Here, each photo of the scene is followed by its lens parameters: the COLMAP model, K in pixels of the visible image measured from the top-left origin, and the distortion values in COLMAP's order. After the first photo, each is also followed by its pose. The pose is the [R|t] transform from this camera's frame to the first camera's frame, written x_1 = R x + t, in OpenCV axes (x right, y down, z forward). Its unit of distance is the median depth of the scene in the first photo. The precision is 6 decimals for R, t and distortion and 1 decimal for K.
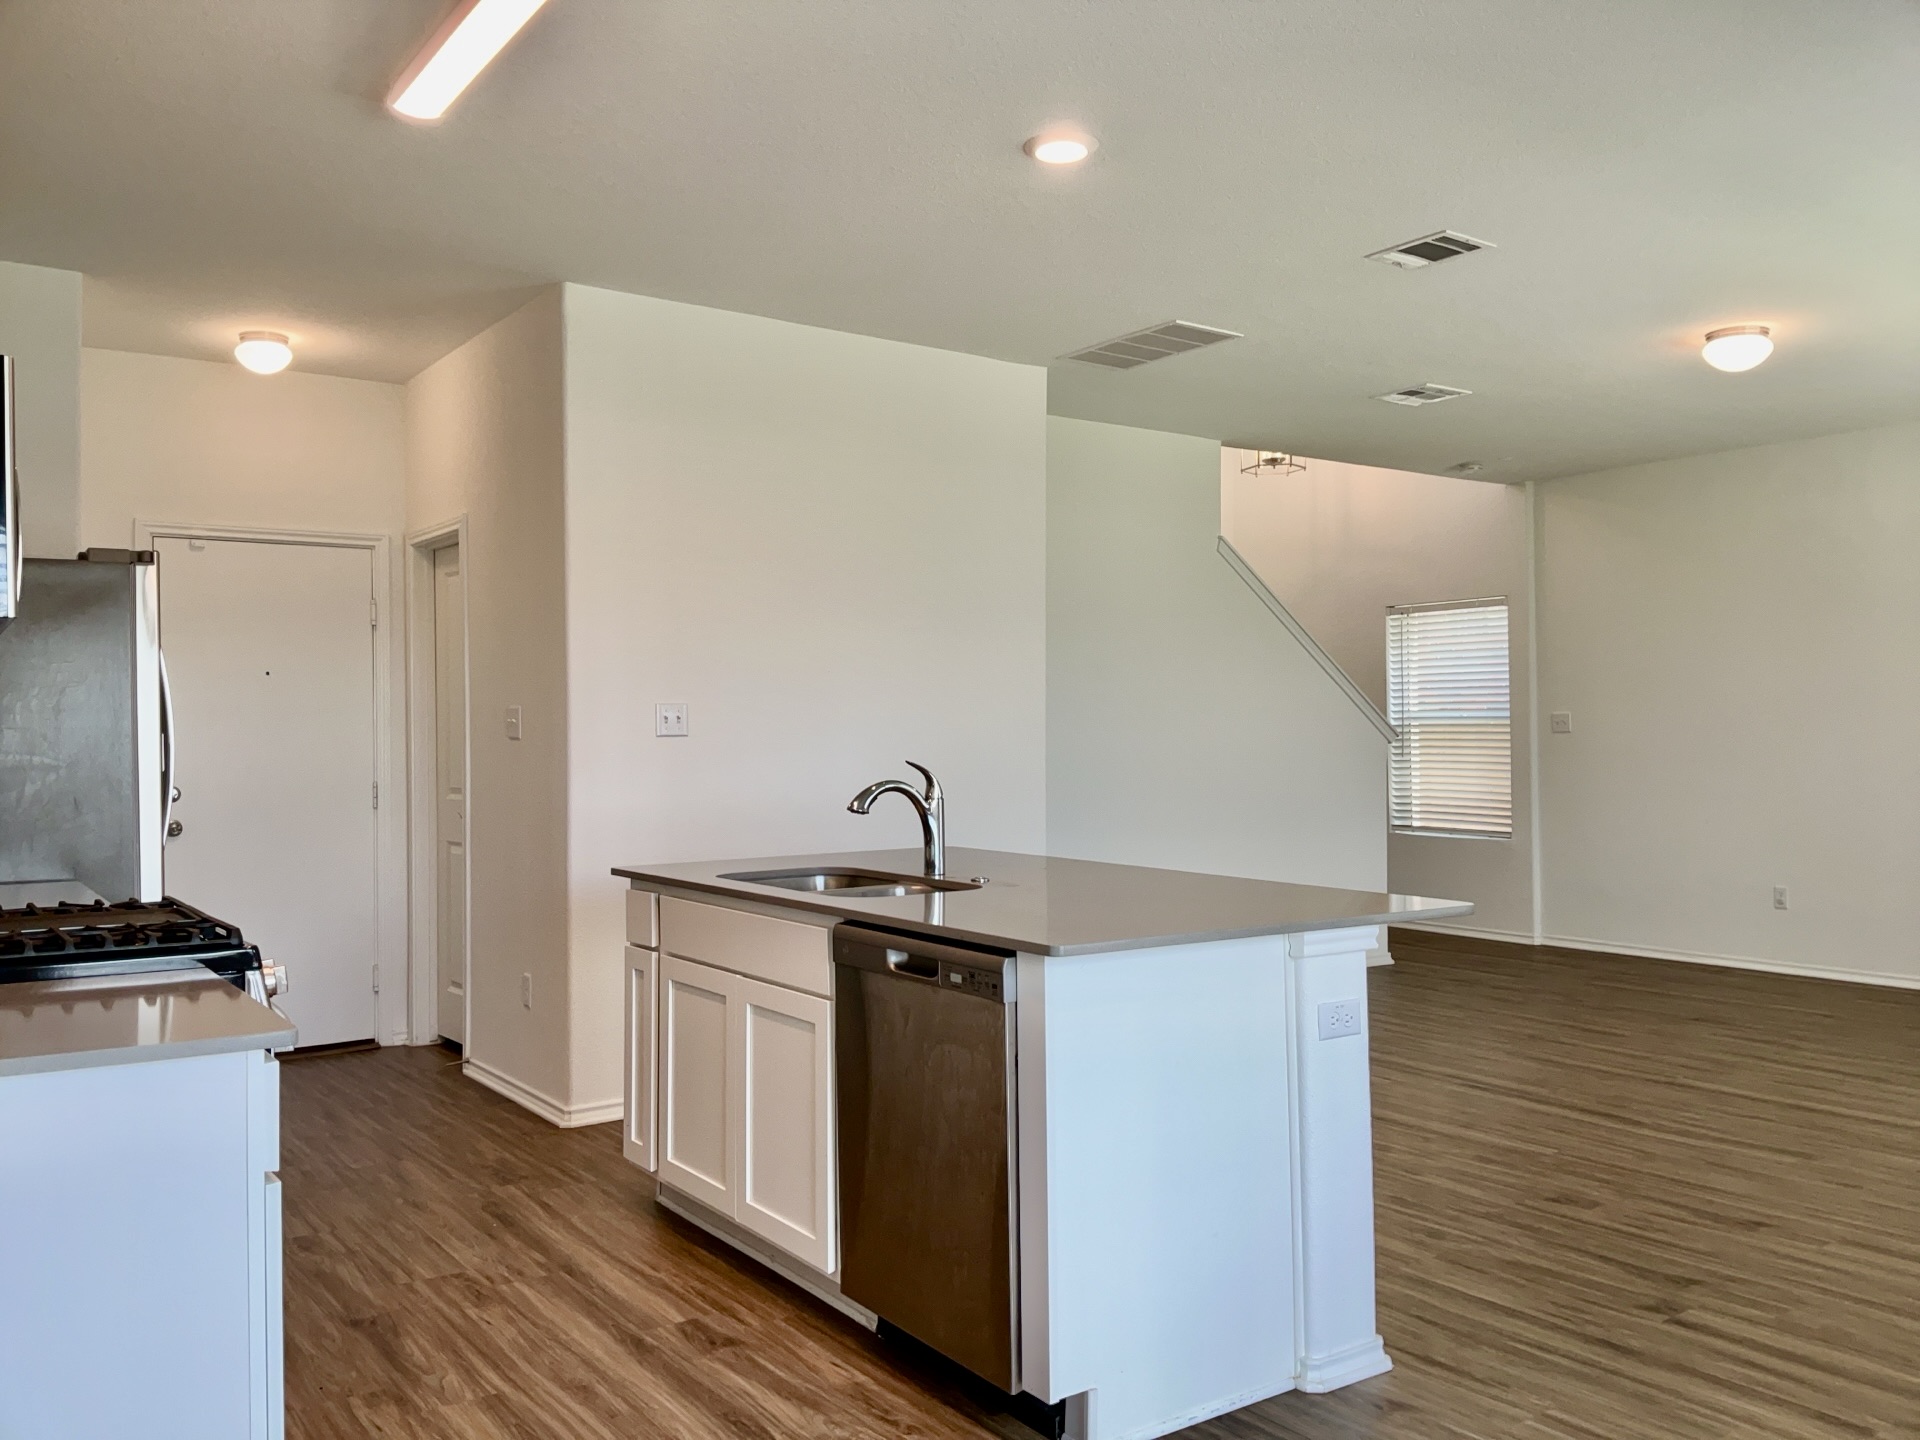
lens RADIAL K [[1552.6, 0, 975.4], [0, 1552.6, 708.9], [0, 0, 1]] dist [0.054133, -0.071830]
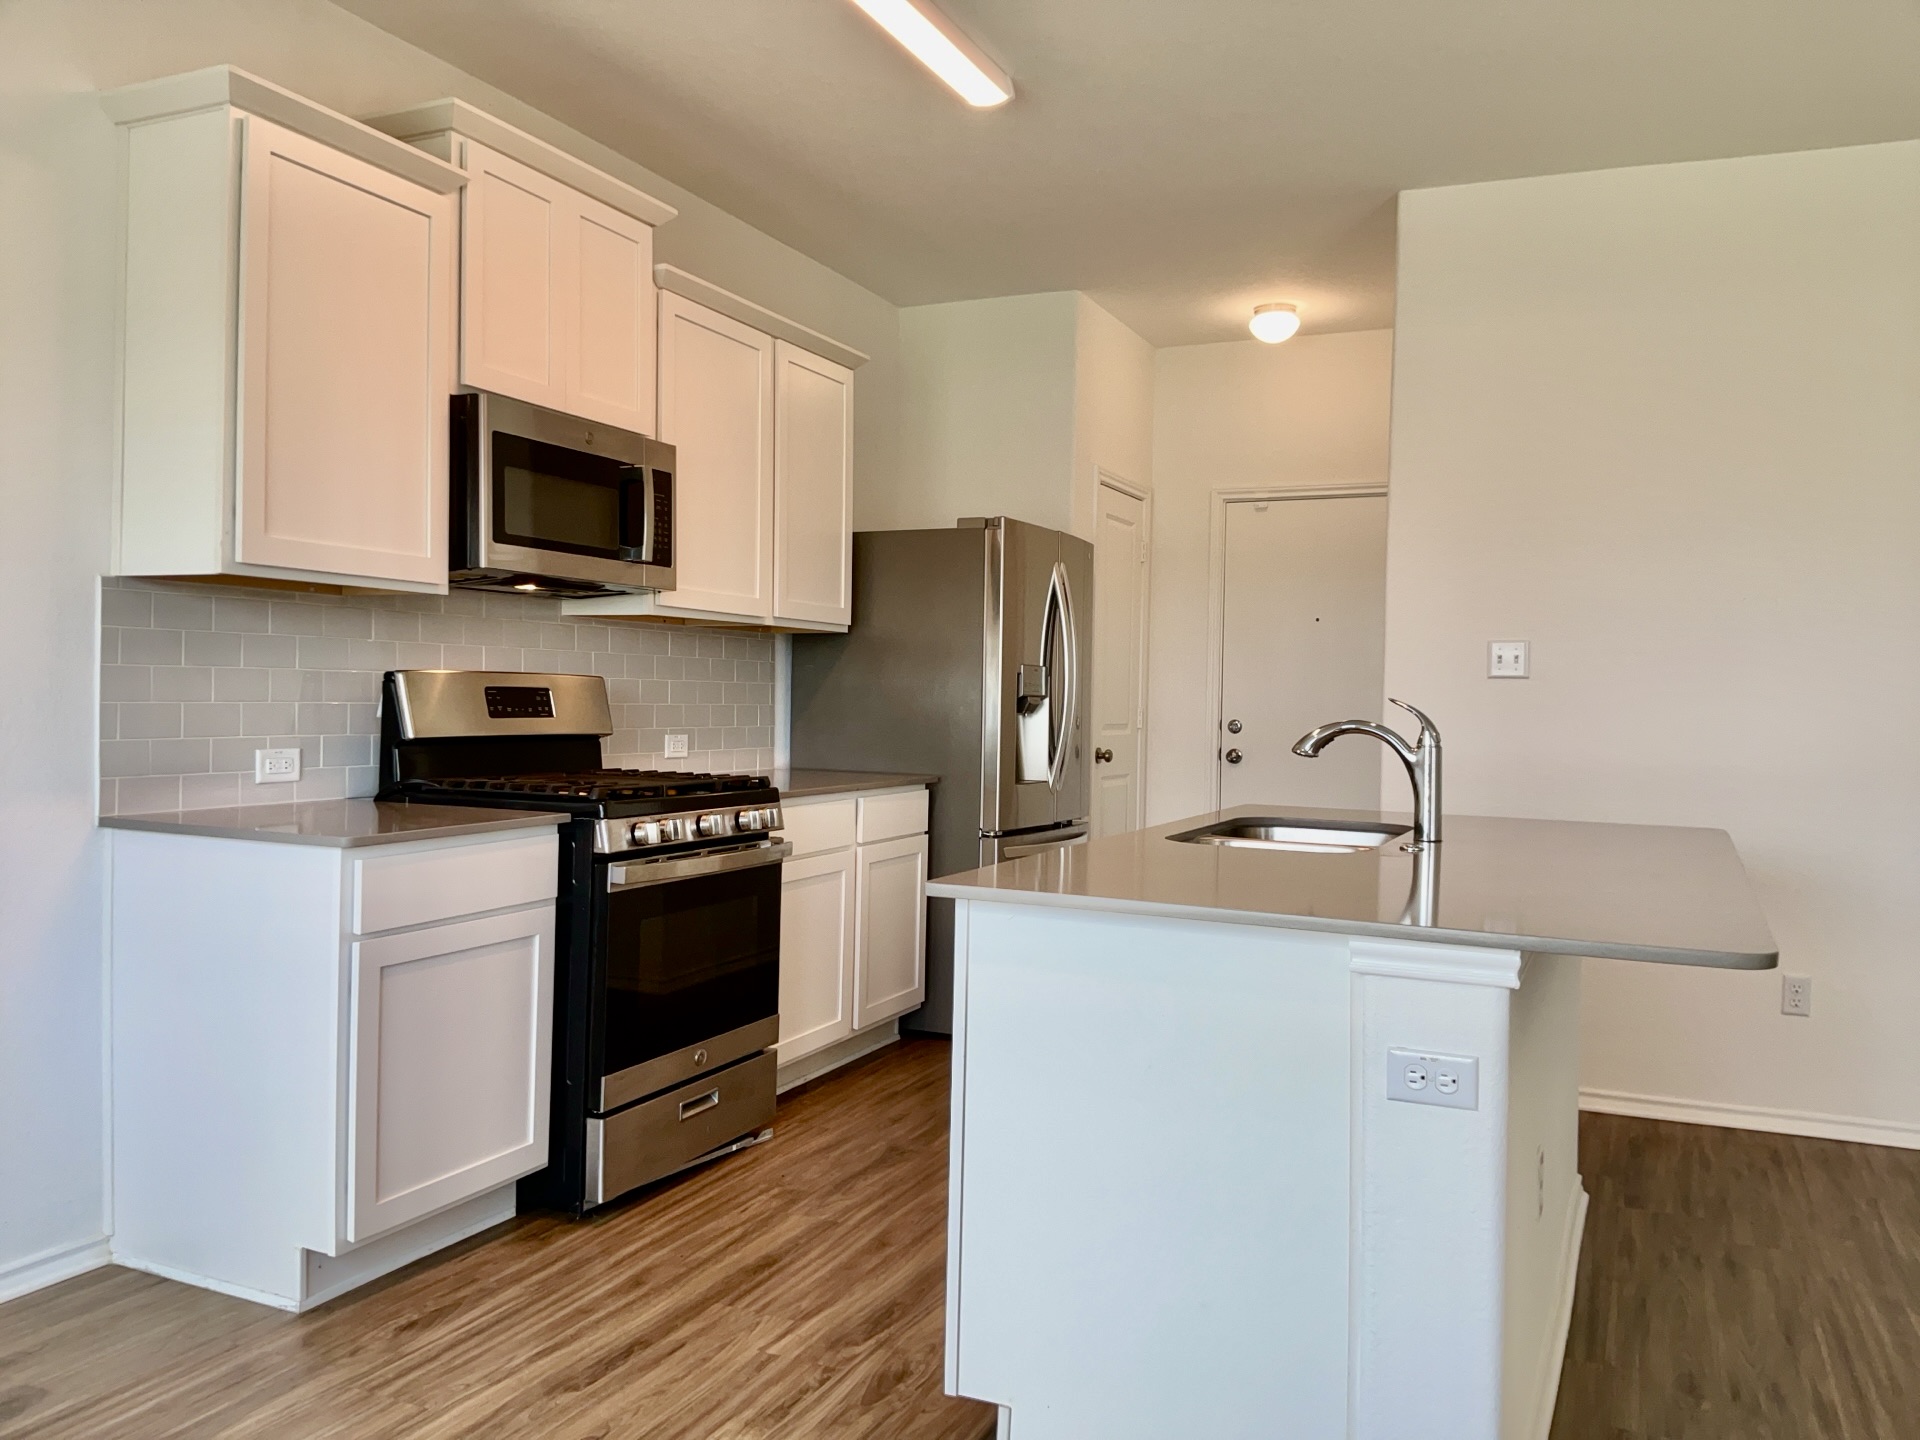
lens RADIAL K [[1552.6, 0, 972.7], [0, 1552.6, 729.8], [0, 0, 1]] dist [0.054133, -0.071830]
pose [[0.511395, 0.037670, -0.858519, 0.482210], [-0.004234, 0.999137, 0.041318, 0.013673], [0.859335, -0.017495, 0.511114, 0.327457]]
